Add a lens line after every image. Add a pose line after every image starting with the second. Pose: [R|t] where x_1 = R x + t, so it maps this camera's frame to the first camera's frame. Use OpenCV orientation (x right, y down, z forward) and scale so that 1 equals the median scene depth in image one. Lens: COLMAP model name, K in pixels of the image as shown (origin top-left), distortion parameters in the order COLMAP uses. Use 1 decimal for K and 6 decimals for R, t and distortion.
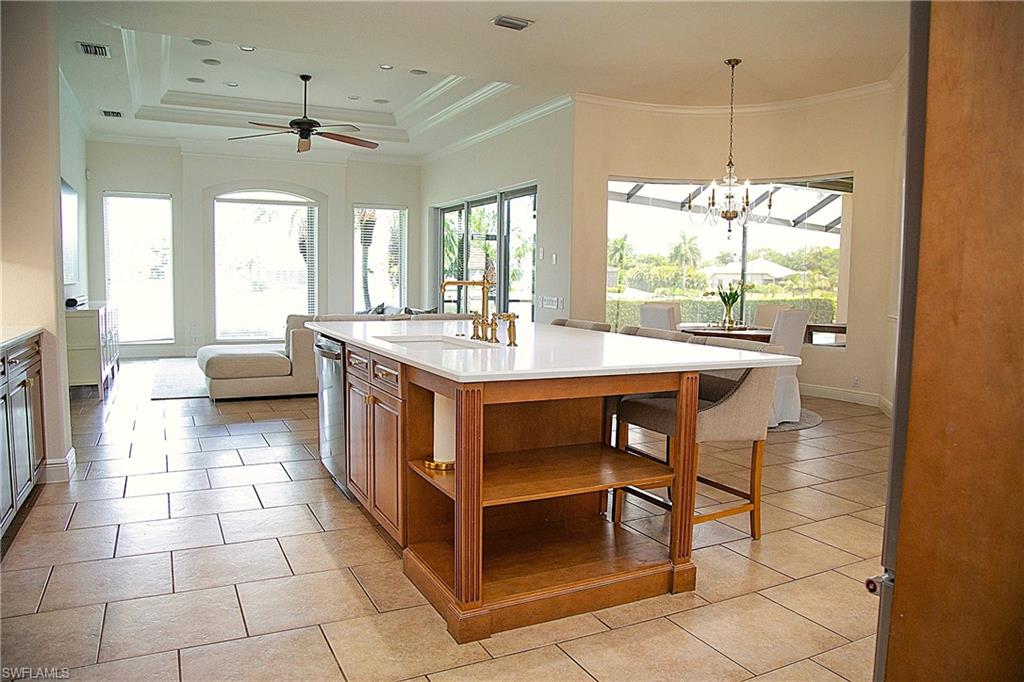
lens RADIAL K [[697.9, 0, 512.0], [0, 697.9, 341.0], [0, 0, 1]] dist [-0.127490, 0.073610]
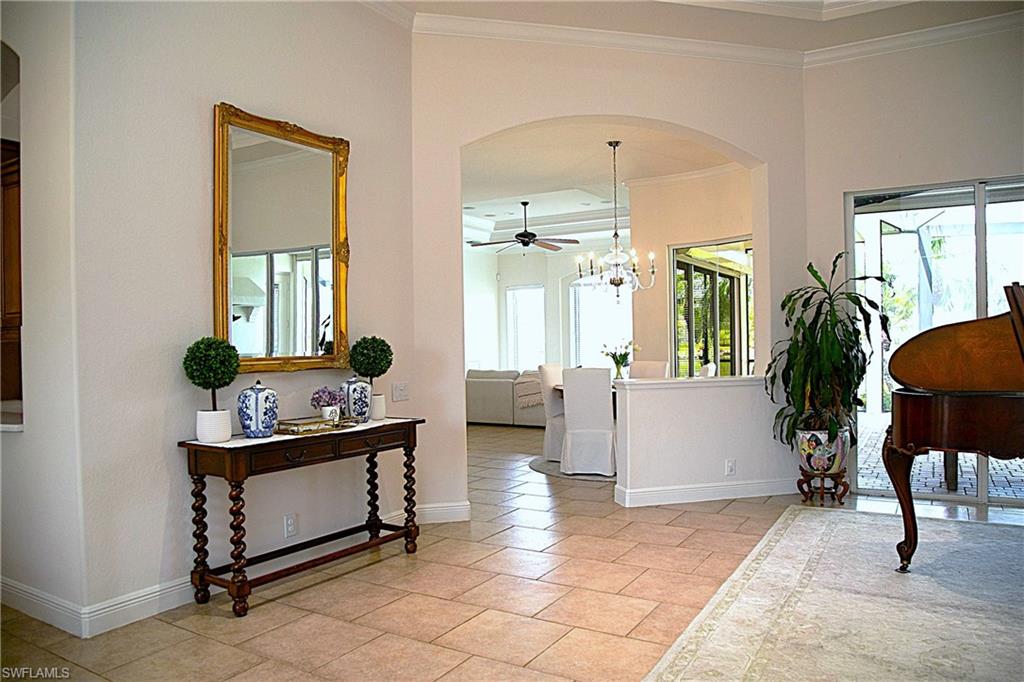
lens RADIAL K [[697.9, 0, 512.0], [0, 697.9, 341.0], [0, 0, 1]] dist [-0.127490, 0.073610]
pose [[0.516392, -0.015104, -0.856219, 0.947327], [-0.056856, 0.997034, -0.051878, -0.018820], [0.854463, 0.075471, 0.514001, 0.242165]]
